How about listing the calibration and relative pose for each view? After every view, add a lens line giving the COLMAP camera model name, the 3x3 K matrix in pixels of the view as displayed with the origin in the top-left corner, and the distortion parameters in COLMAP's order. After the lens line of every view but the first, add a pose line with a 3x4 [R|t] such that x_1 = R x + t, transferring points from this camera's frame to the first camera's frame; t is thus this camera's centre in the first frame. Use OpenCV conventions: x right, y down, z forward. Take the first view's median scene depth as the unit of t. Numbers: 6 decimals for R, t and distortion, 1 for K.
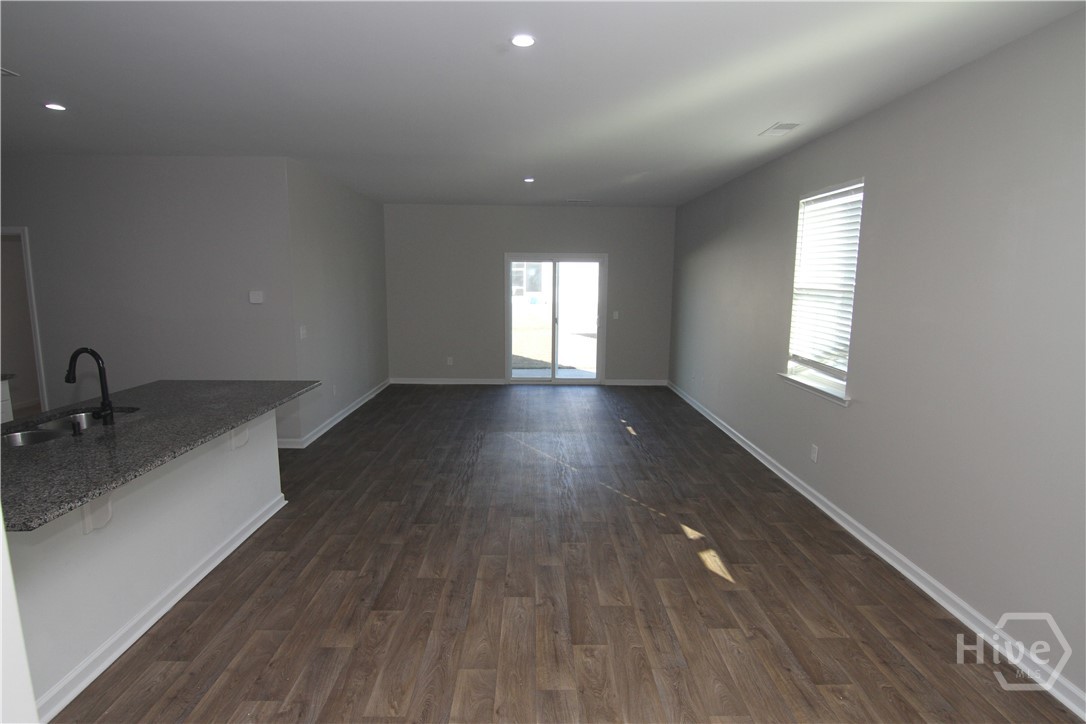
lens RADIAL K [[551.0, 0, 548.1], [0, 551.0, 362.1], [0, 0, 1]] dist [-0.004302, -0.010026]
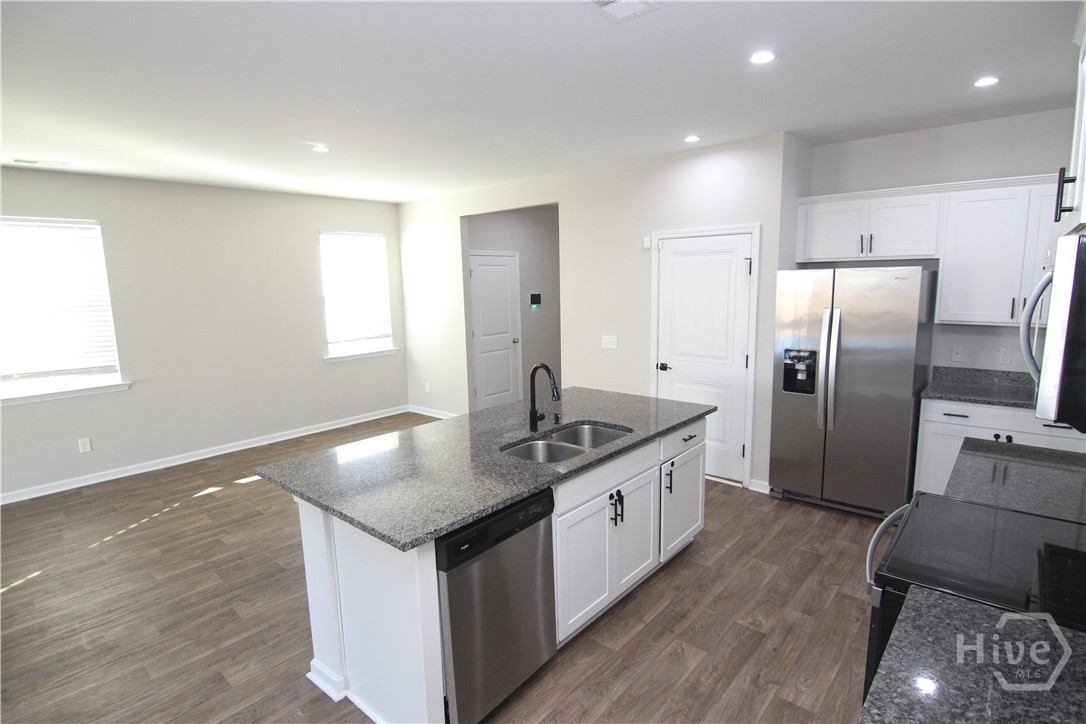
lens RADIAL K [[551.0, 0, 542.0], [0, 551.0, 359.3], [0, 0, 1]] dist [-0.004302, -0.010026]
pose [[-0.738684, -0.090383, 0.667965, -1.034452], [0.113501, 0.960141, 0.255435, -0.203373], [-0.664427, 0.264501, -0.698982, 1.164186]]
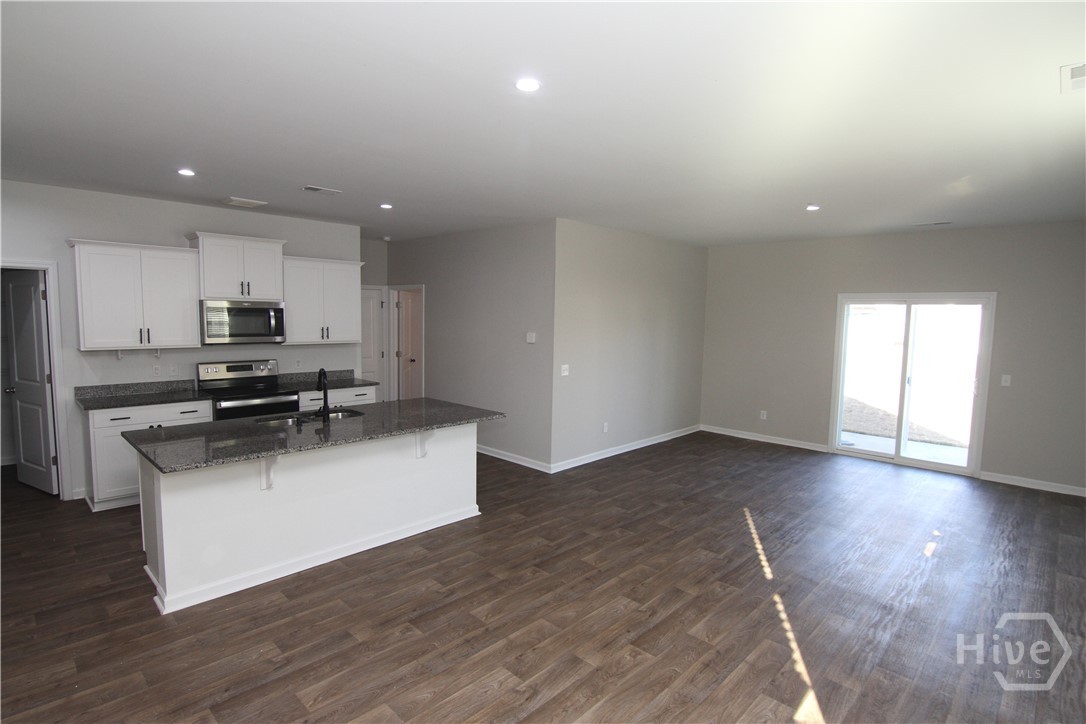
lens RADIAL K [[551.0, 0, 546.2], [0, 551.0, 365.7], [0, 0, 1]] dist [-0.004302, -0.010026]
pose [[0.702428, 0.070136, -0.708291, 0.429184], [-0.116854, 0.992994, -0.017559, -0.052473], [0.702097, 0.095100, 0.705702, 0.245392]]
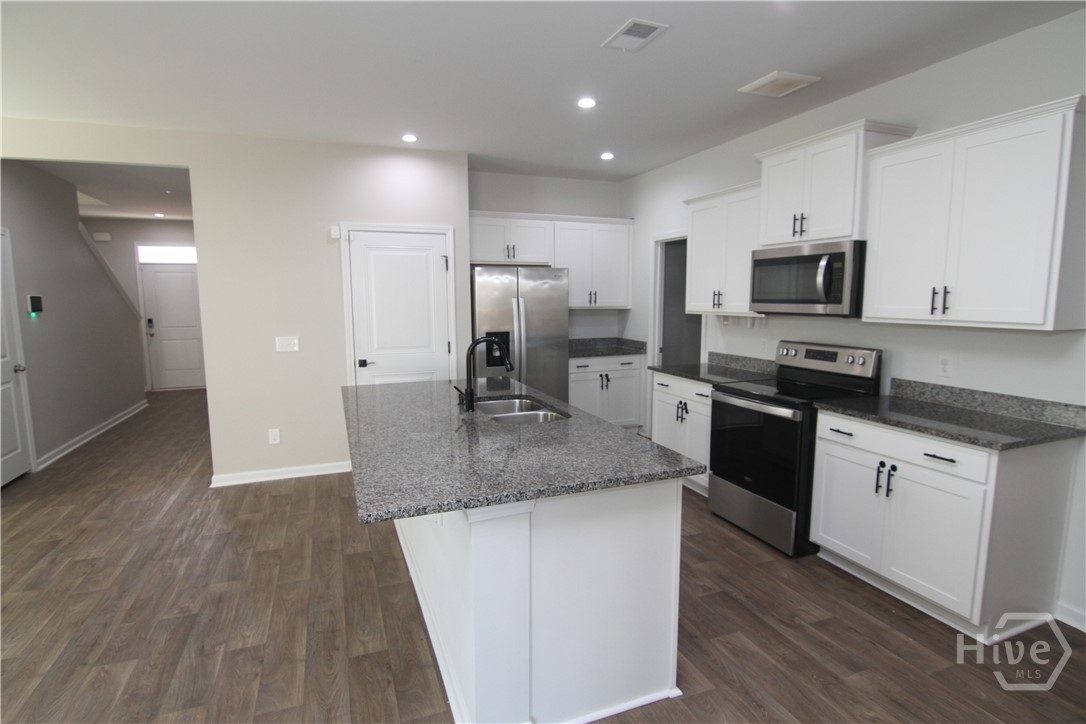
lens RADIAL K [[551.0, 0, 544.0], [0, 551.0, 363.1], [0, 0, 1]] dist [-0.004302, -0.010026]
pose [[-0.941953, 0.036842, -0.333718, -0.400234], [-0.052508, 0.965566, 0.254805, -0.166745], [0.331614, 0.257537, -0.907583, 1.331682]]
